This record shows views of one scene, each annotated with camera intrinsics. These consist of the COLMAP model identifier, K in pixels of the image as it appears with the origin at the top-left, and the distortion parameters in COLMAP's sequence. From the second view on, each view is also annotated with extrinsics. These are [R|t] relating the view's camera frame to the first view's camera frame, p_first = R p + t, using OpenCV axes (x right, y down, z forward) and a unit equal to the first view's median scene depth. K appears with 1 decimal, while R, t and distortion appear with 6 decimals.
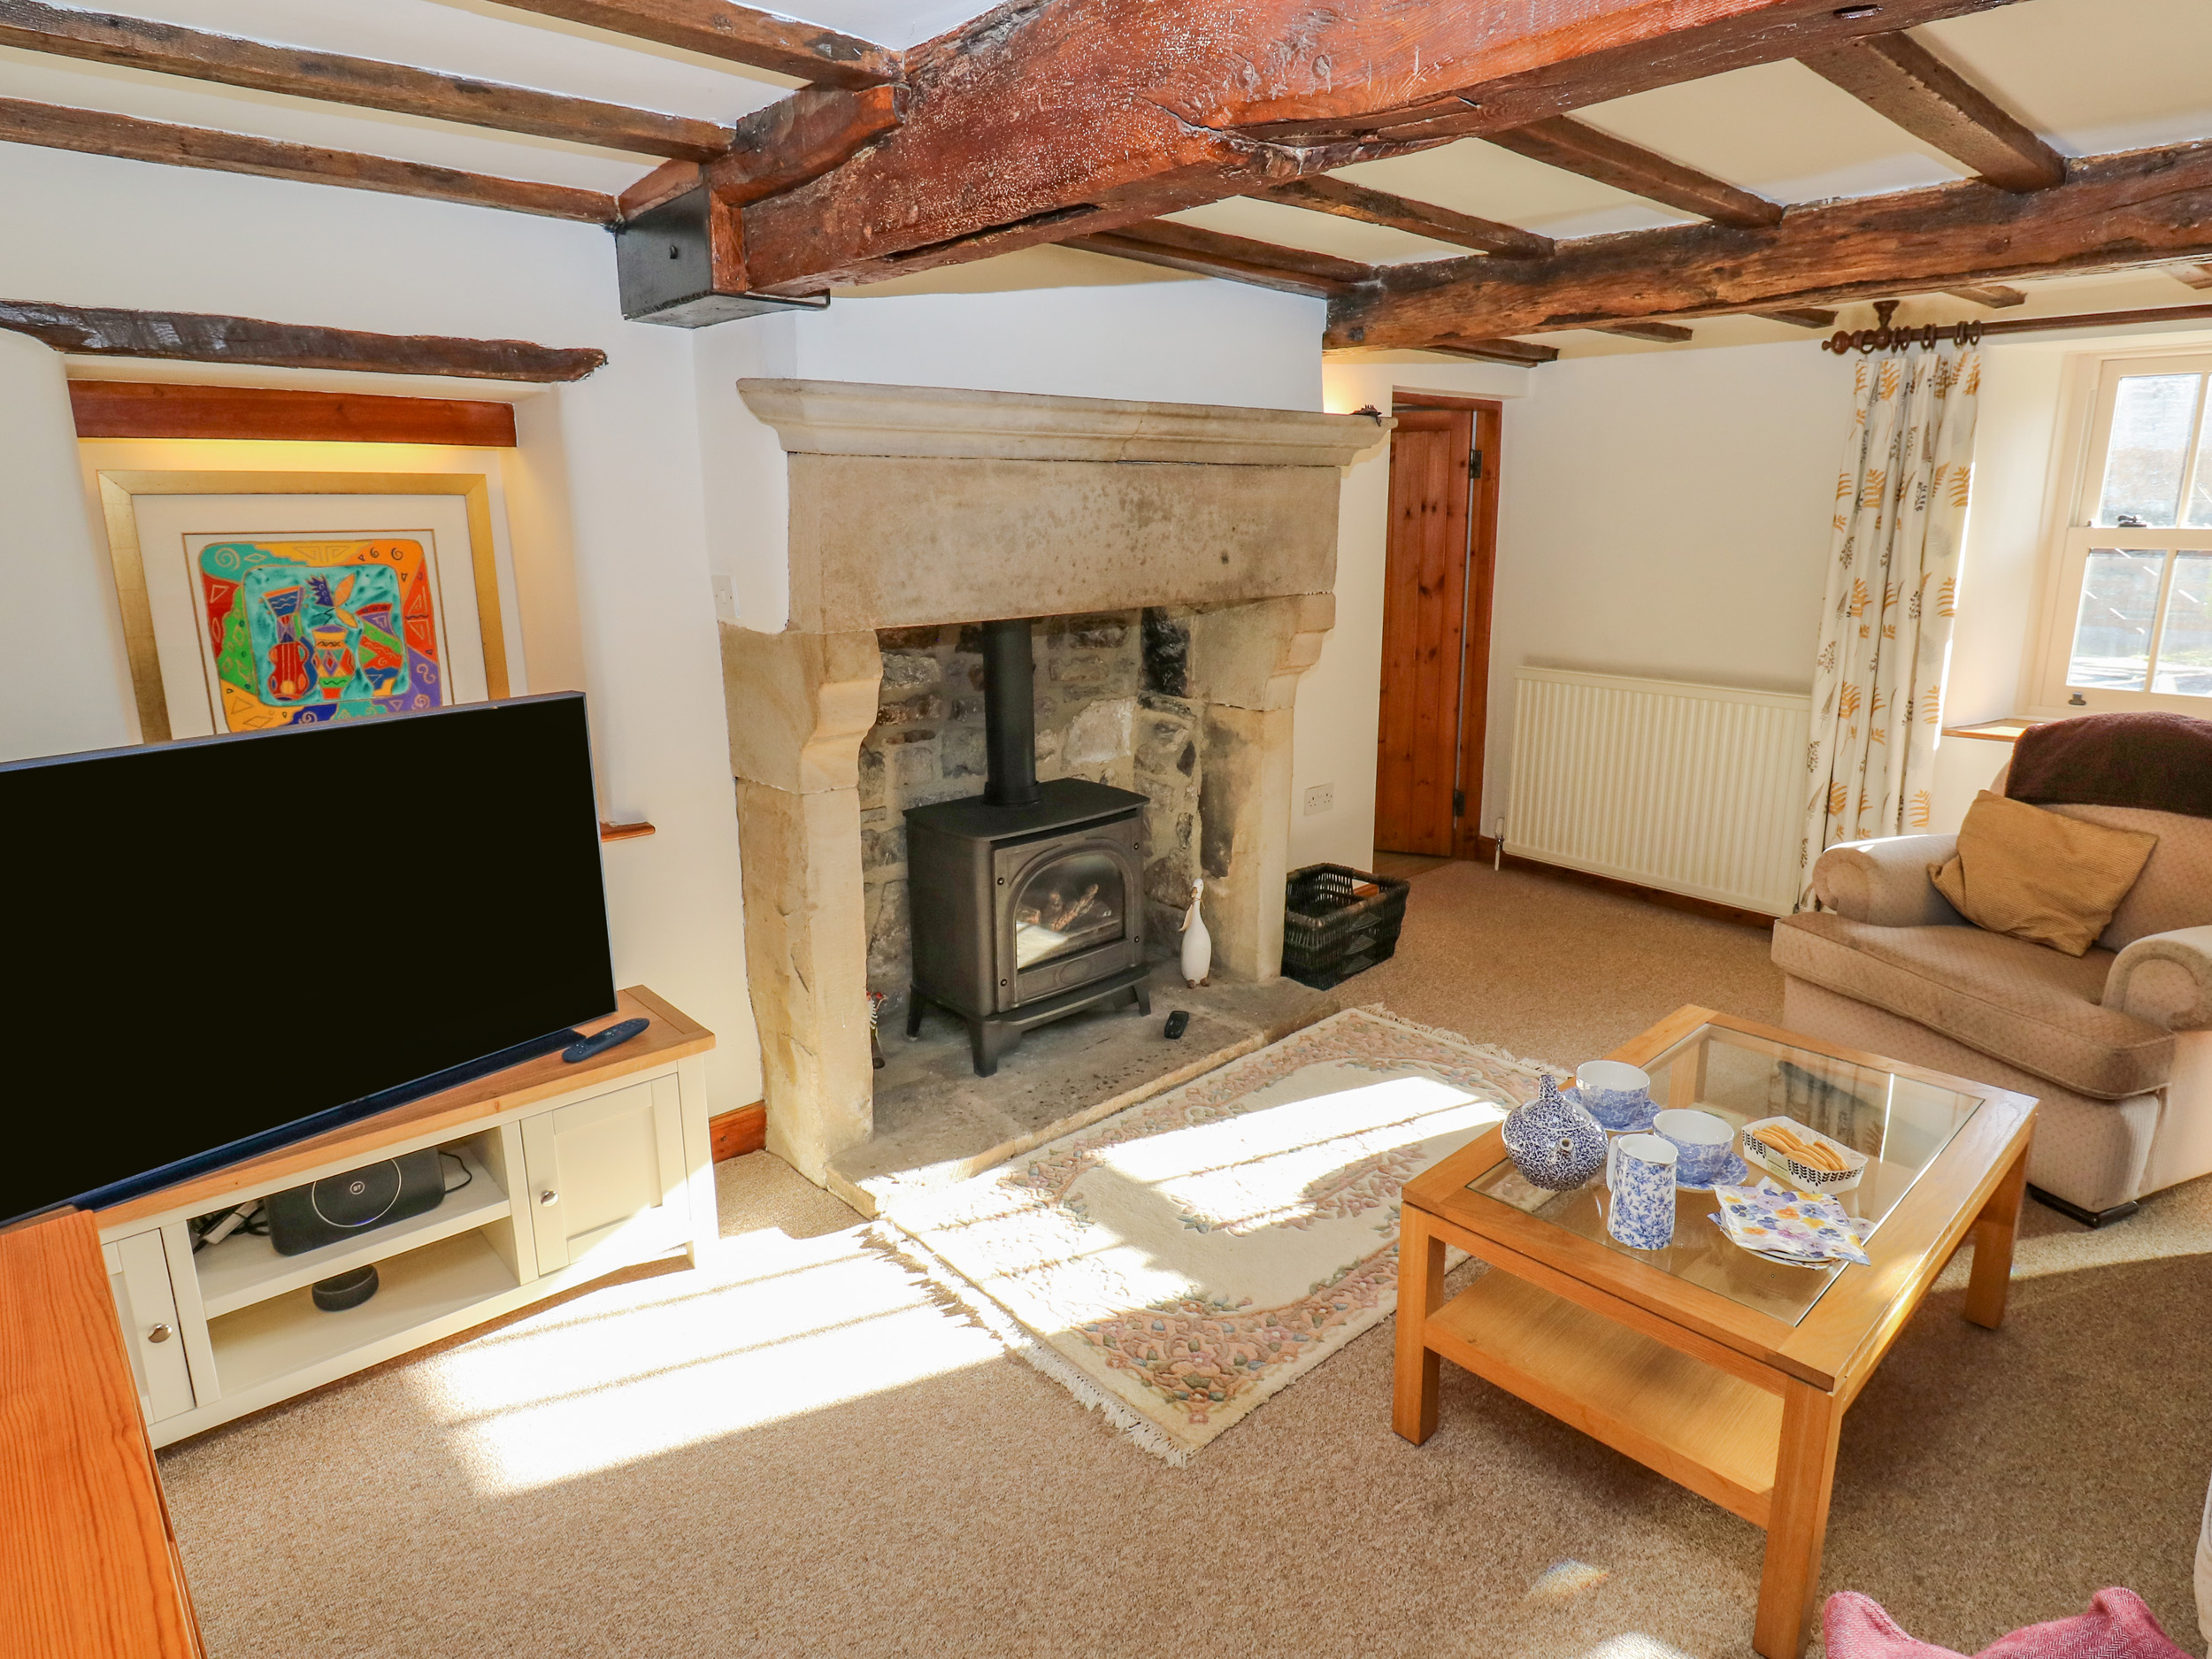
lens RADIAL K [[1246.8, 0, 1134.2], [0, 1246.8, 817.1], [0, 0, 1]] dist [0.000736, -0.016883]
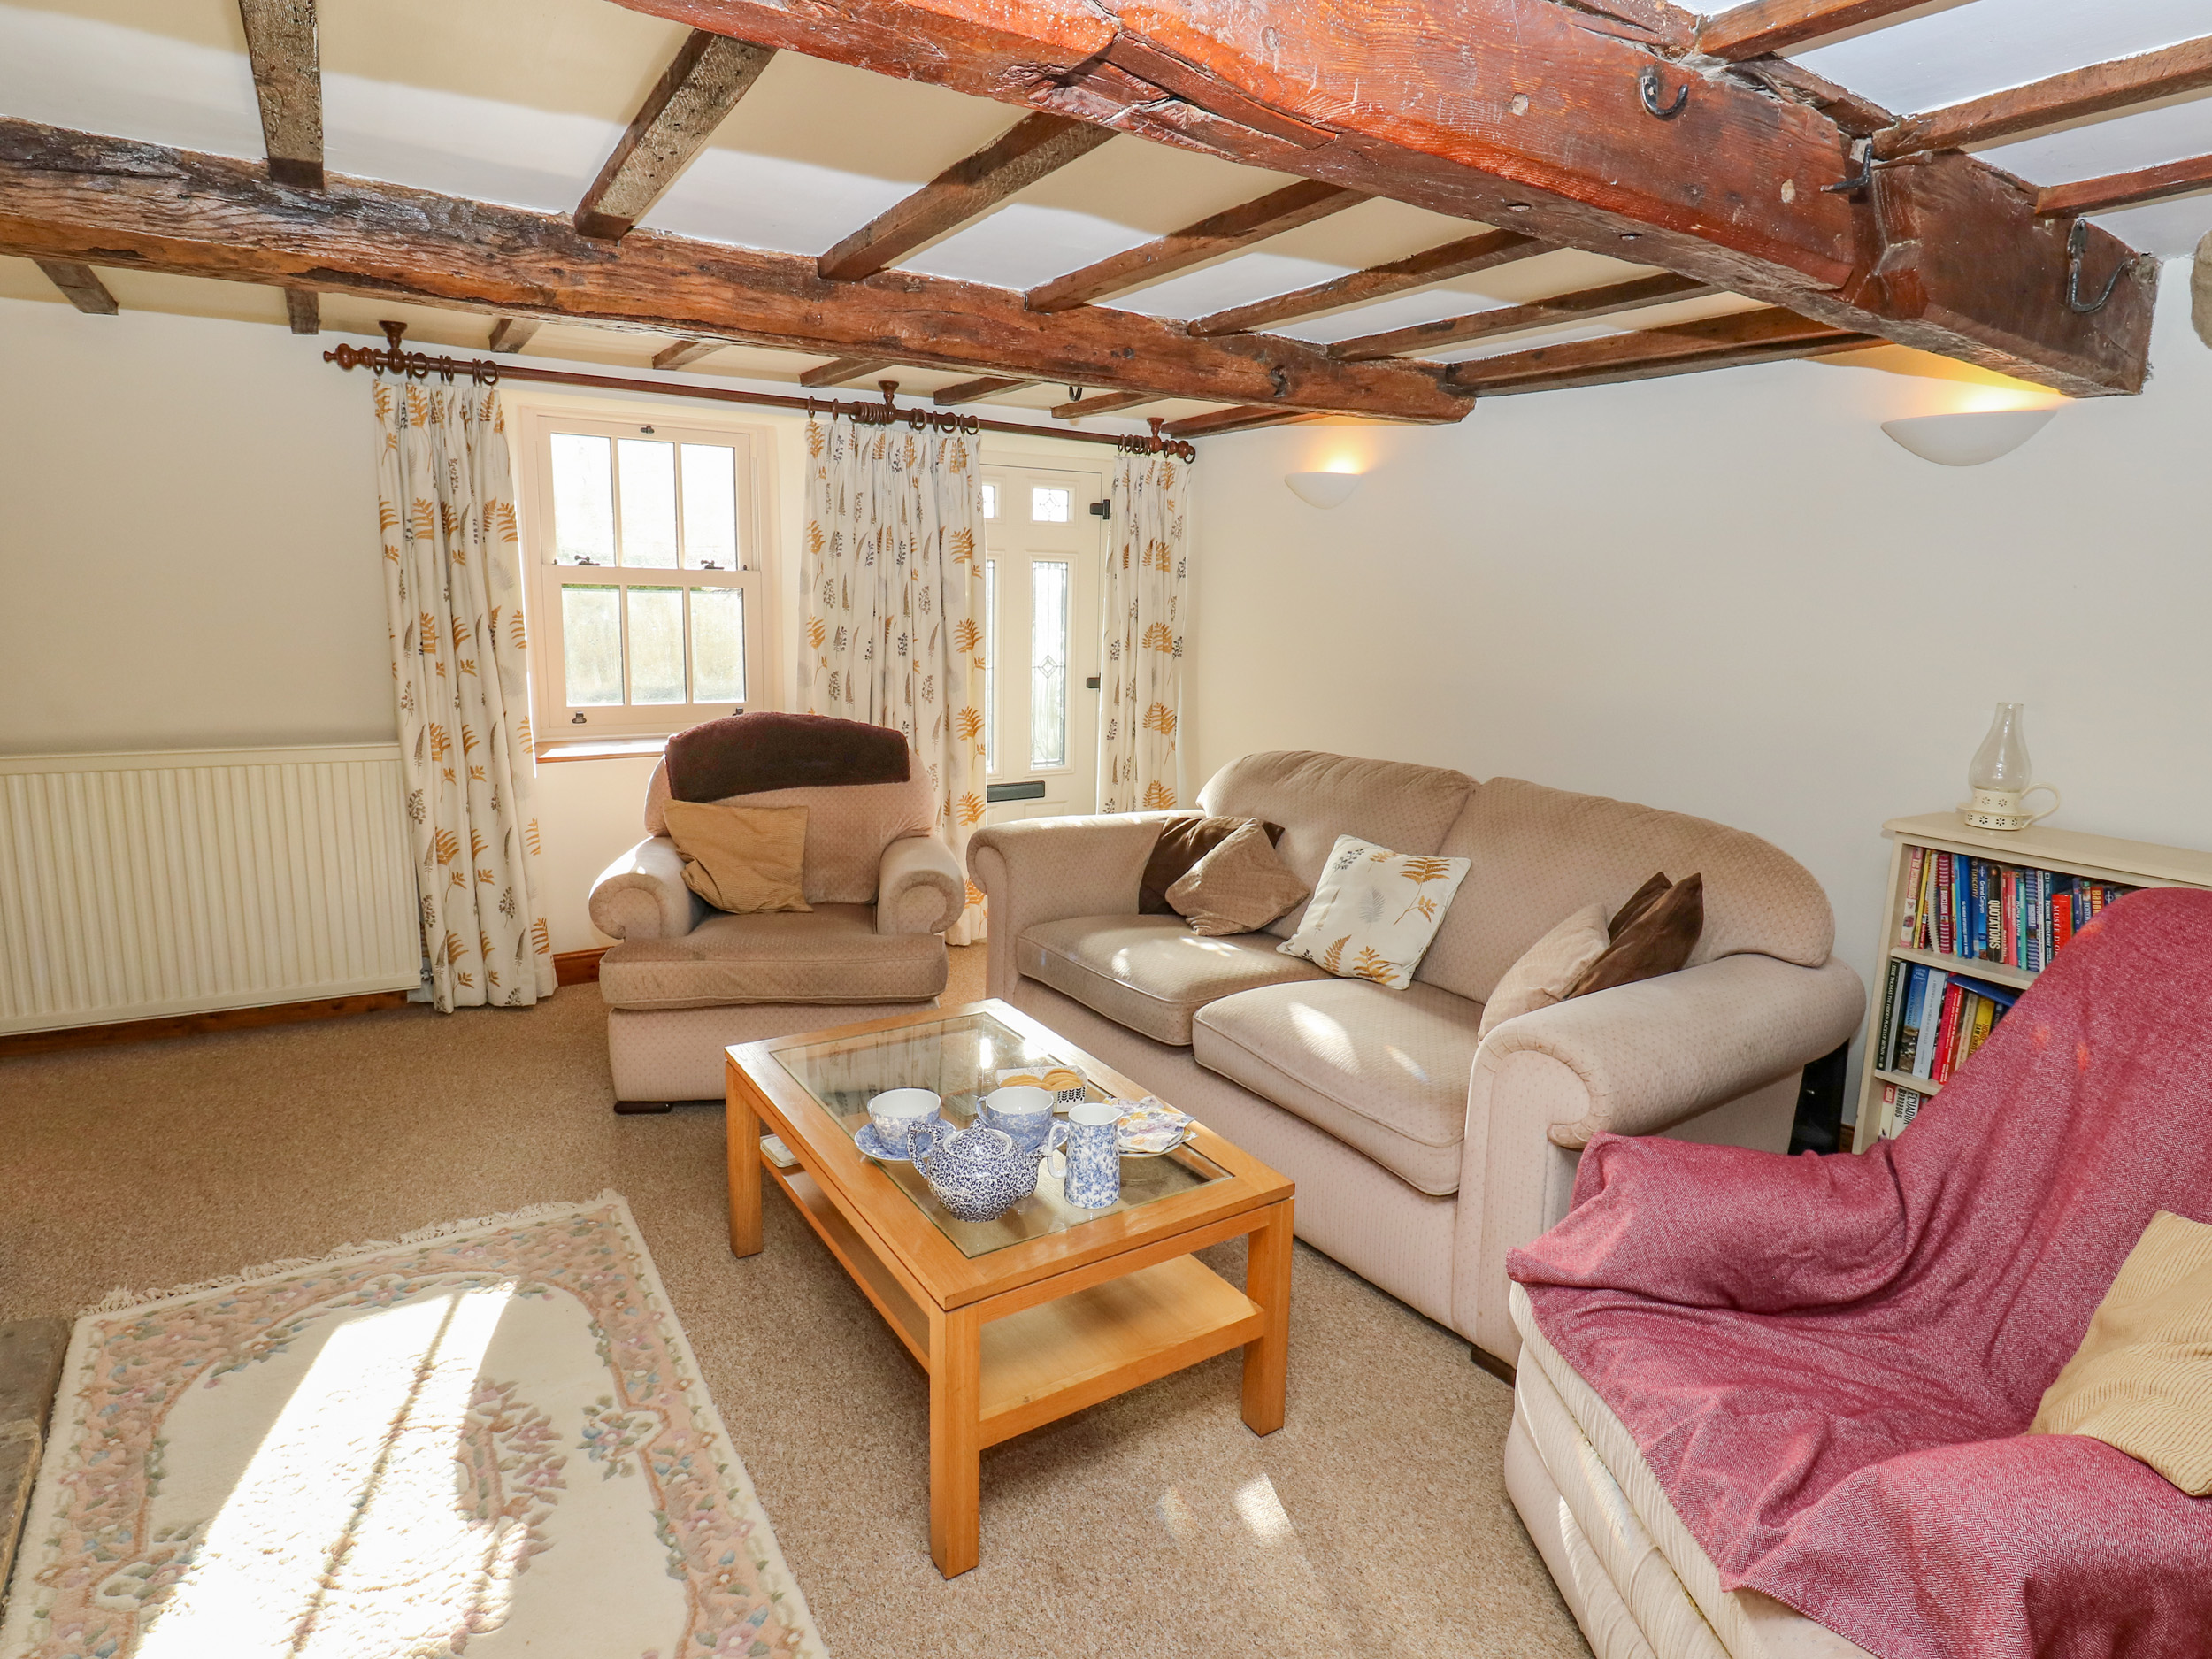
lens RADIAL K [[1246.8, 0, 1134.2], [0, 1246.8, 817.1], [0, 0, 1]] dist [0.000736, -0.016883]
pose [[0.162385, -0.170862, 0.971822, -0.294335], [0.206328, 0.969001, 0.135890, -0.063167], [-0.964914, 0.178447, 0.192605, 0.346688]]
